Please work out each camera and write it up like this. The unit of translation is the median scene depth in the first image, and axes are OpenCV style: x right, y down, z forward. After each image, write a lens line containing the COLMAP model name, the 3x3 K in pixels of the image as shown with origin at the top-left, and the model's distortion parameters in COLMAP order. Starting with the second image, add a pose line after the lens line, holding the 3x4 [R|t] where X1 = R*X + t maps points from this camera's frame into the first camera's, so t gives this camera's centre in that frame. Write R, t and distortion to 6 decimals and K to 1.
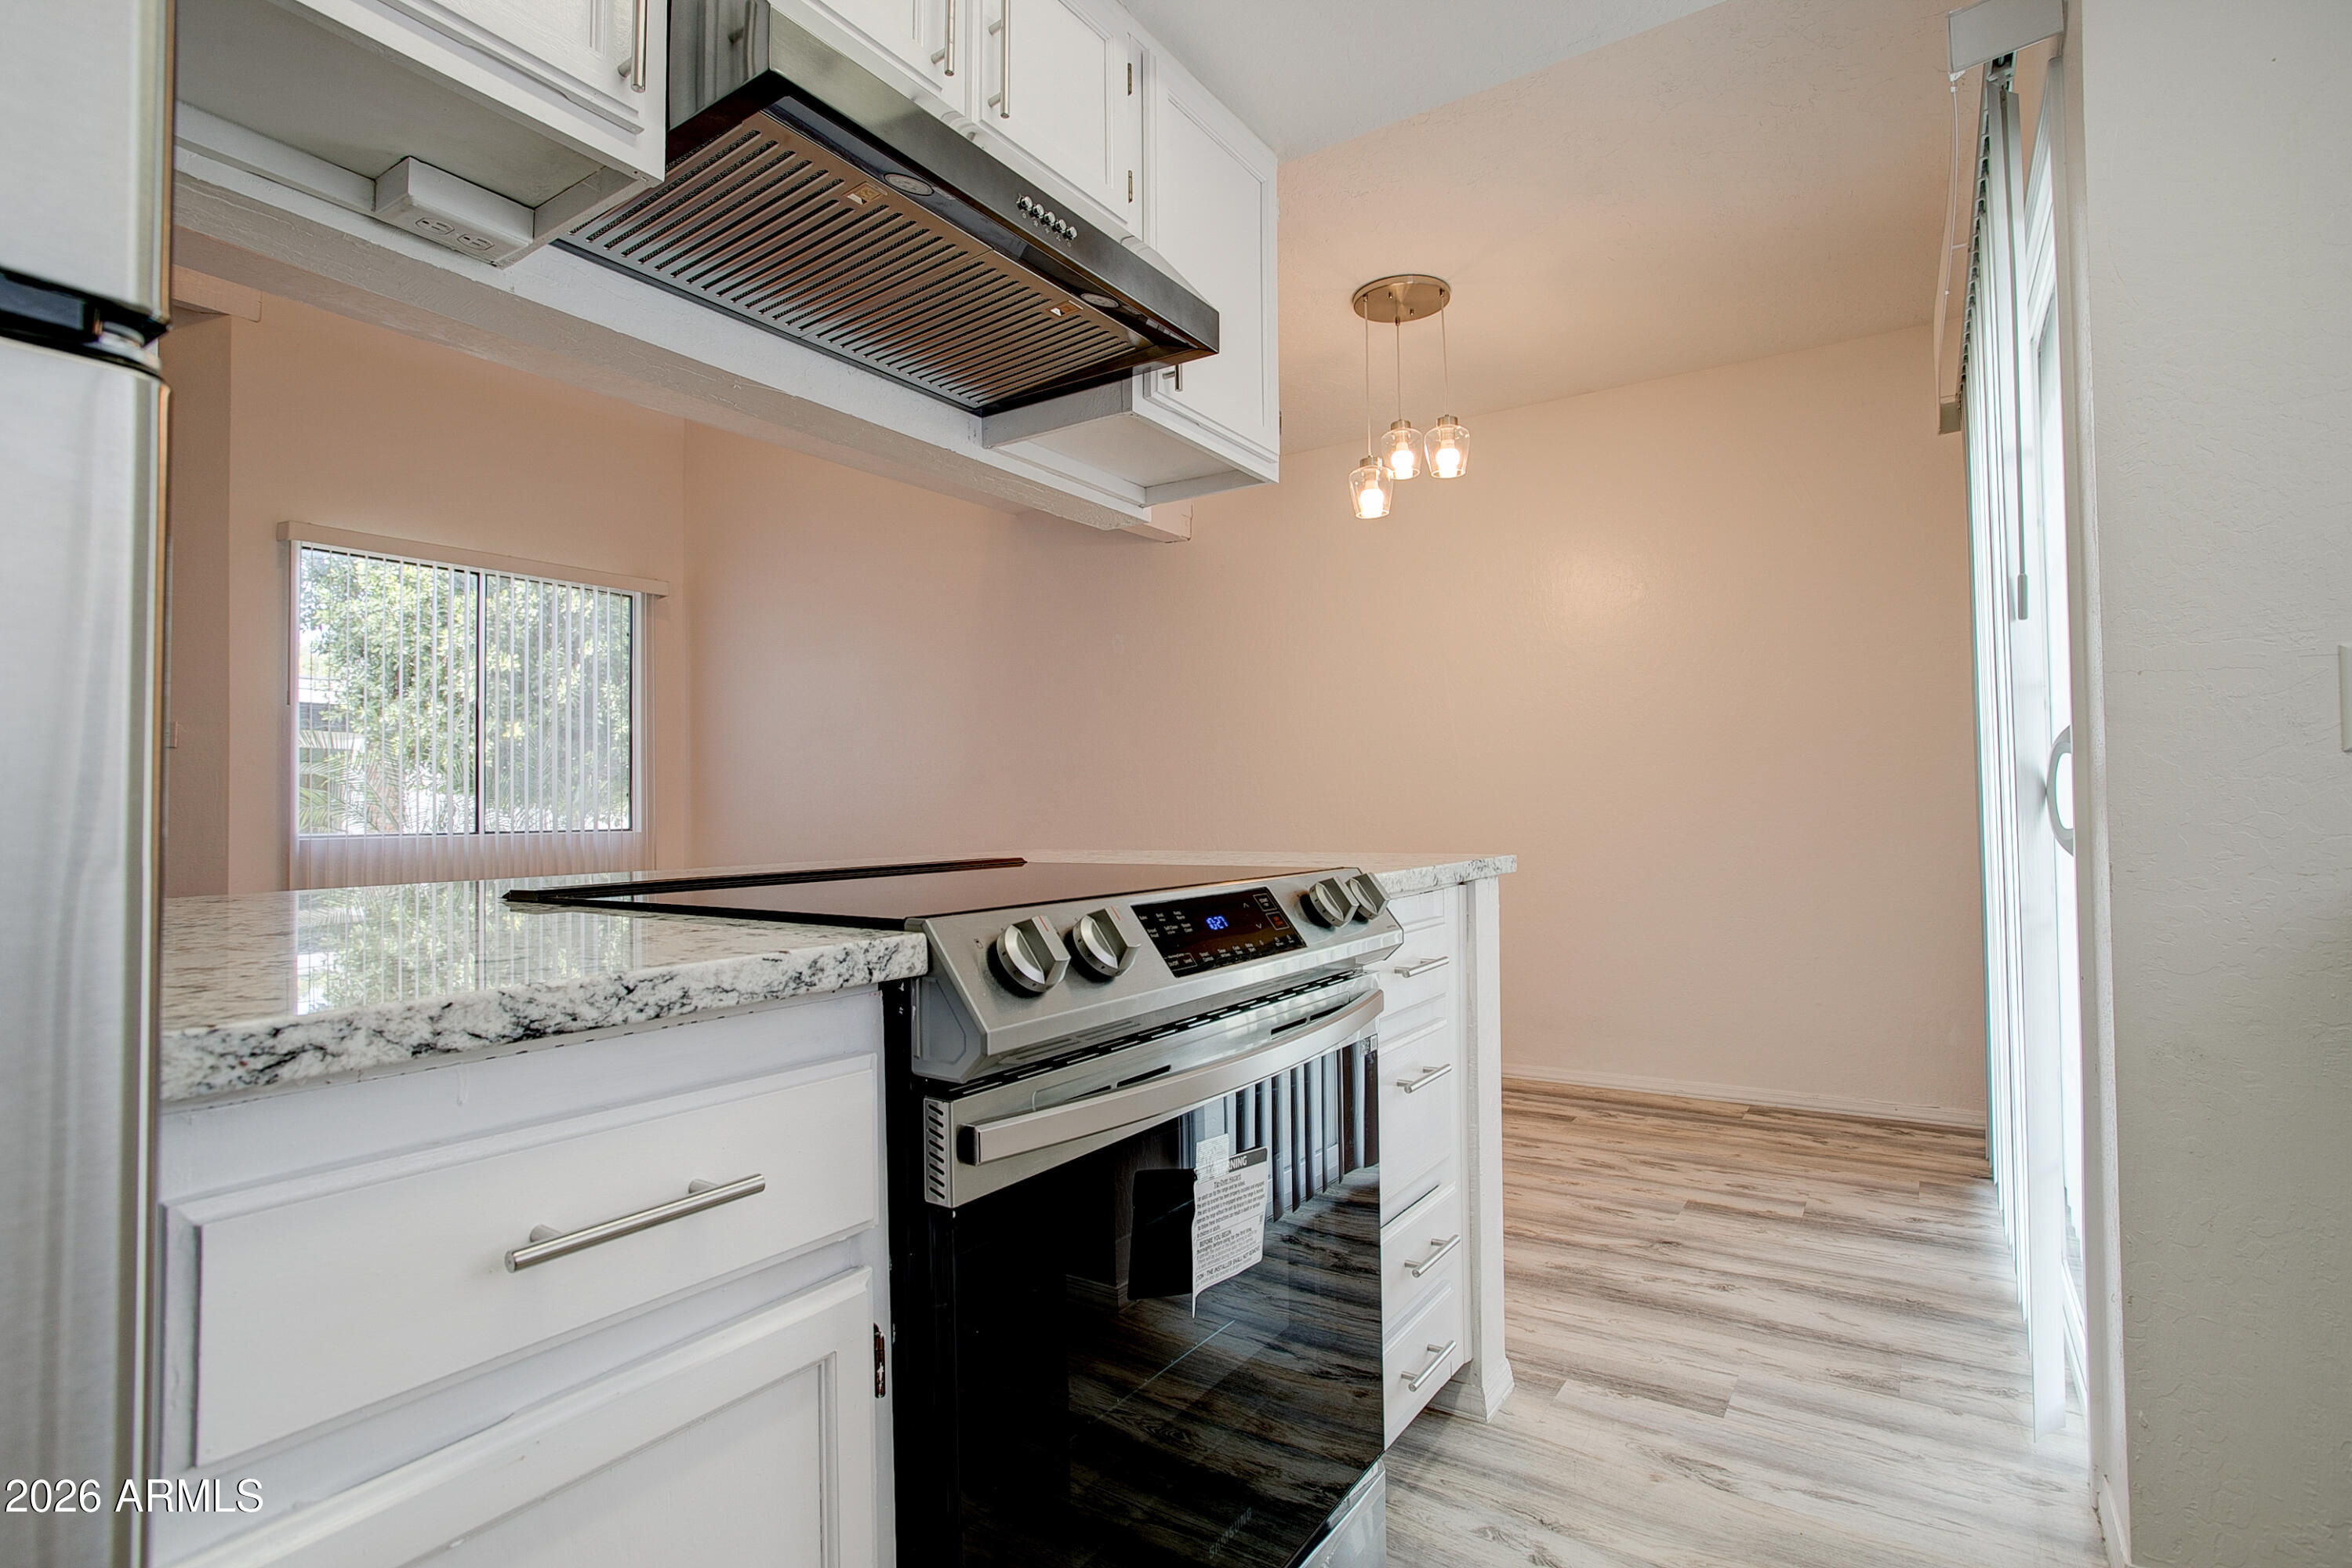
lens RADIAL K [[1143.6, 0, 1178.6], [0, 1143.6, 778.3], [0, 0, 1]] dist [-0.063045, 0.038024]
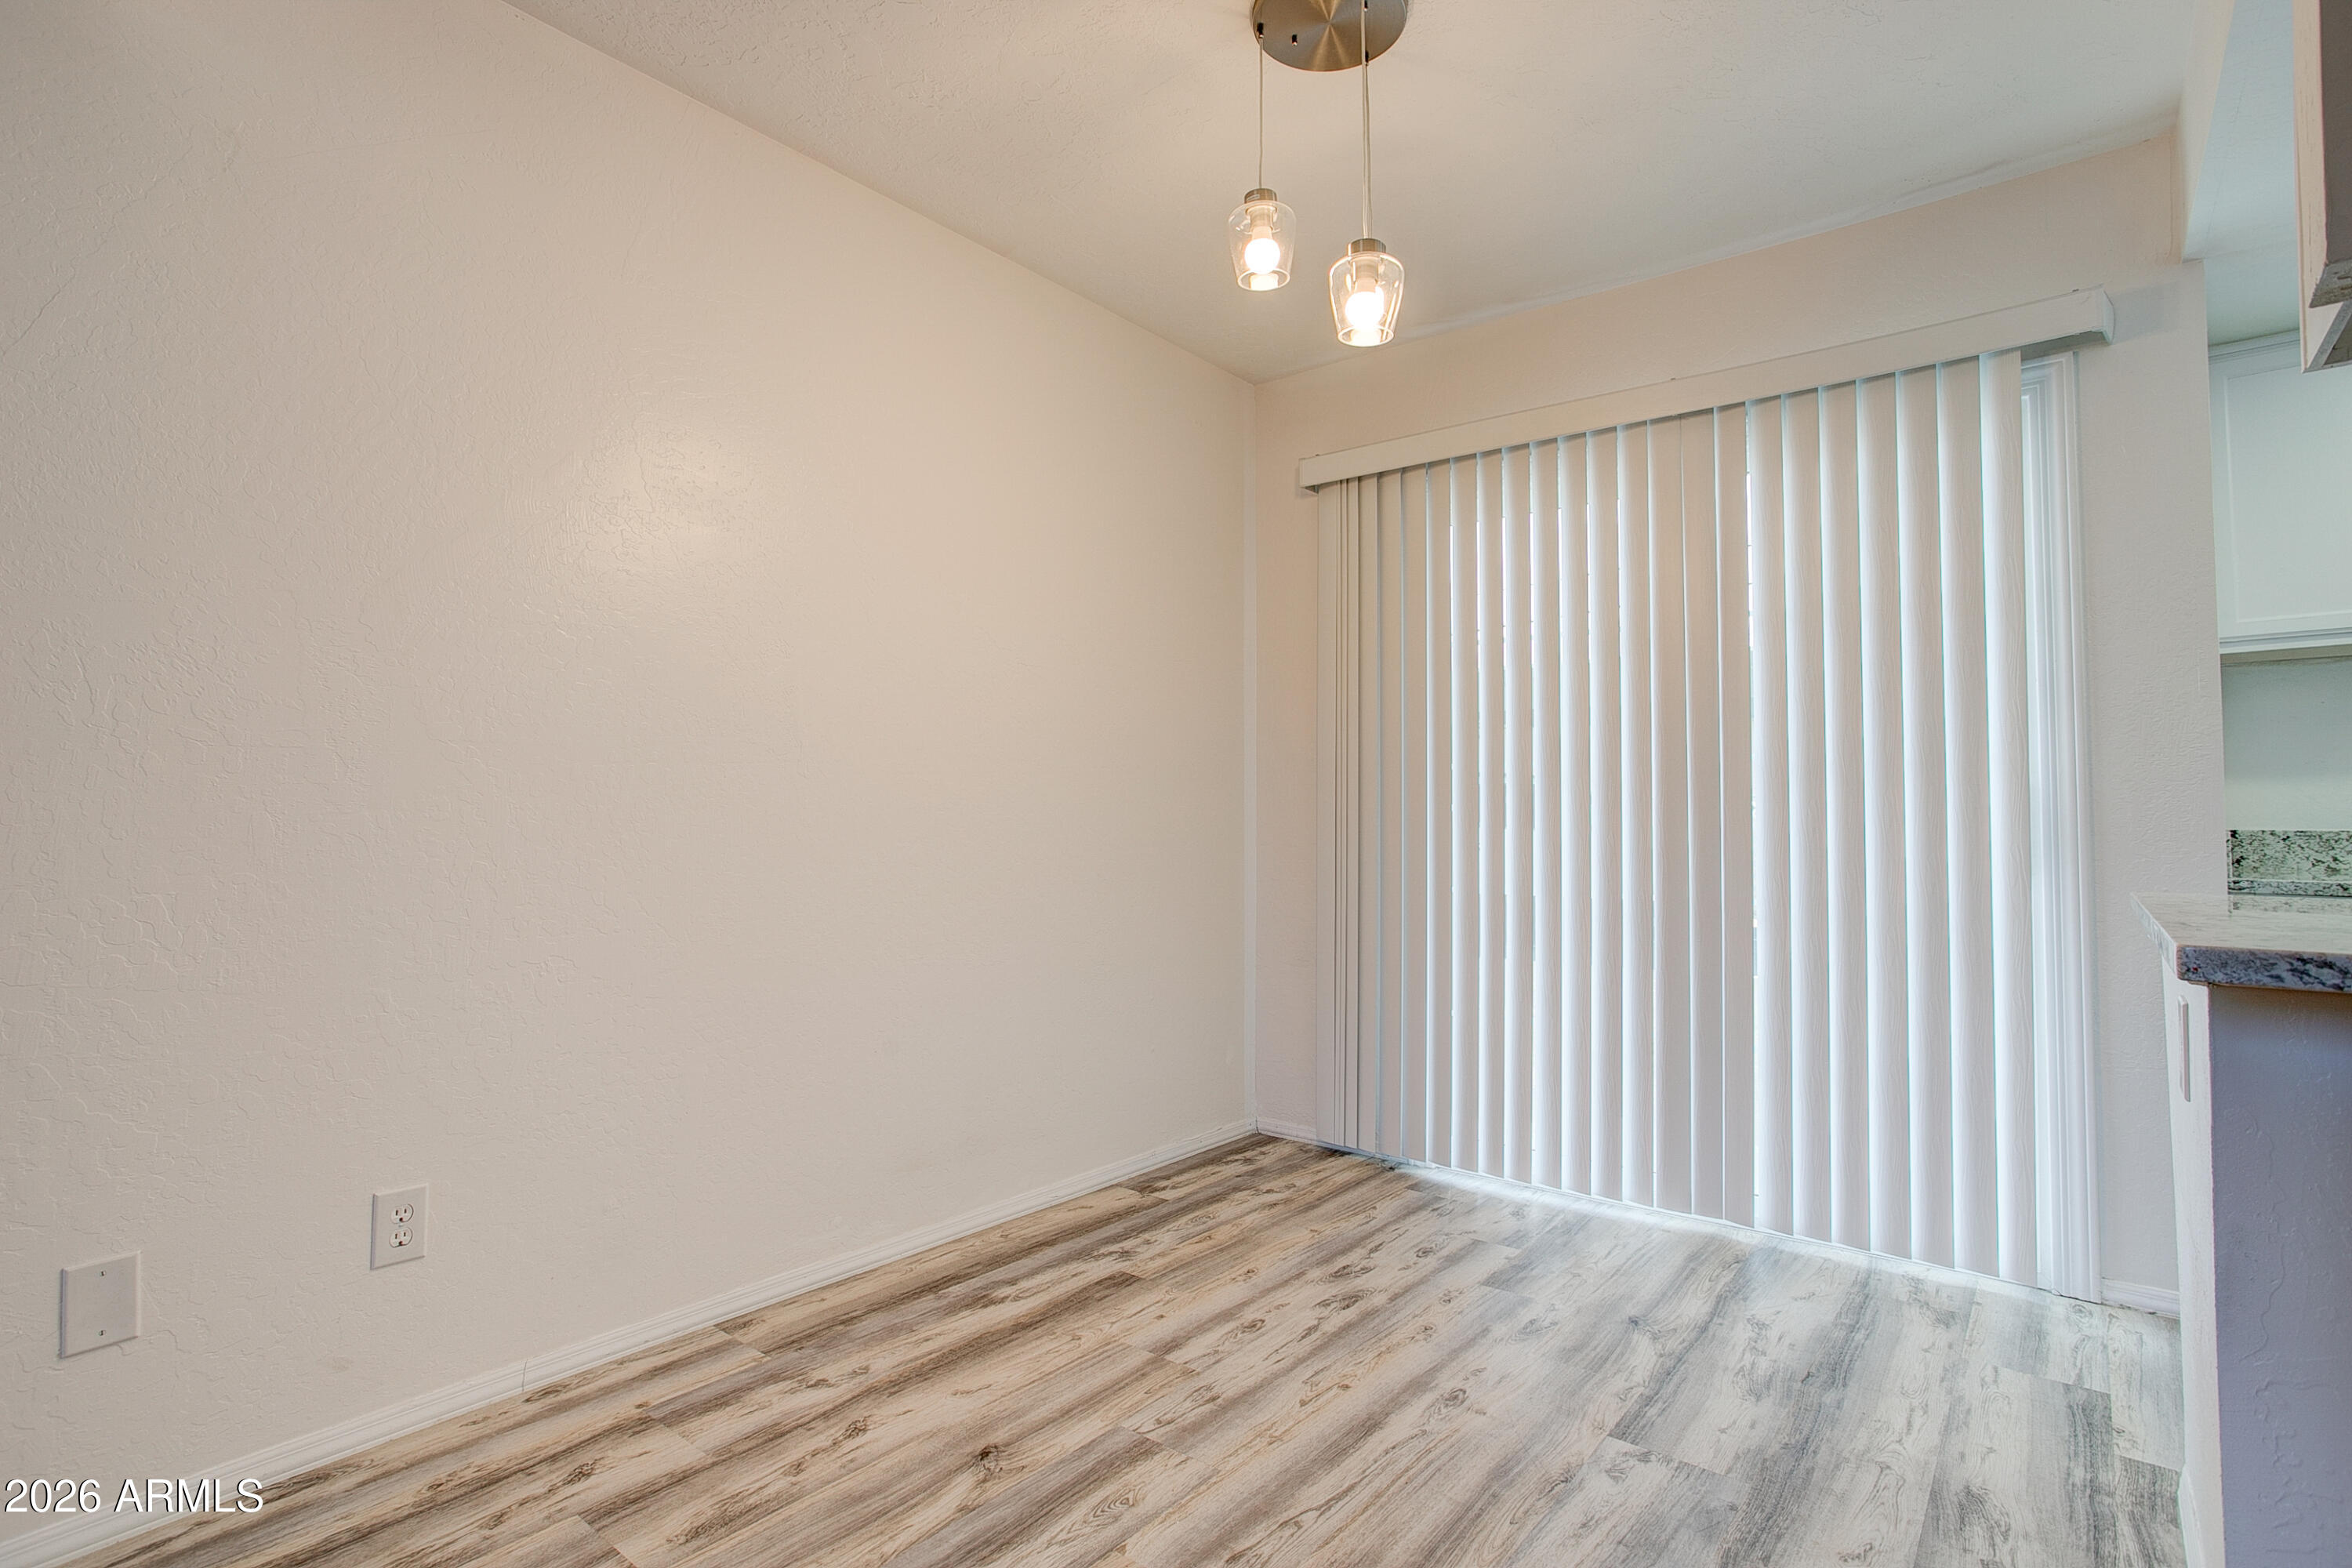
lens RADIAL K [[1143.6, 0, 1178.6], [0, 1143.6, 778.3], [0, 0, 1]] dist [-0.063045, 0.038024]
pose [[0.095441, 0.055636, 0.993879, -0.425304], [-0.038334, 0.997902, -0.052180, 0.035661], [-0.994697, -0.033119, 0.097374, 1.075284]]
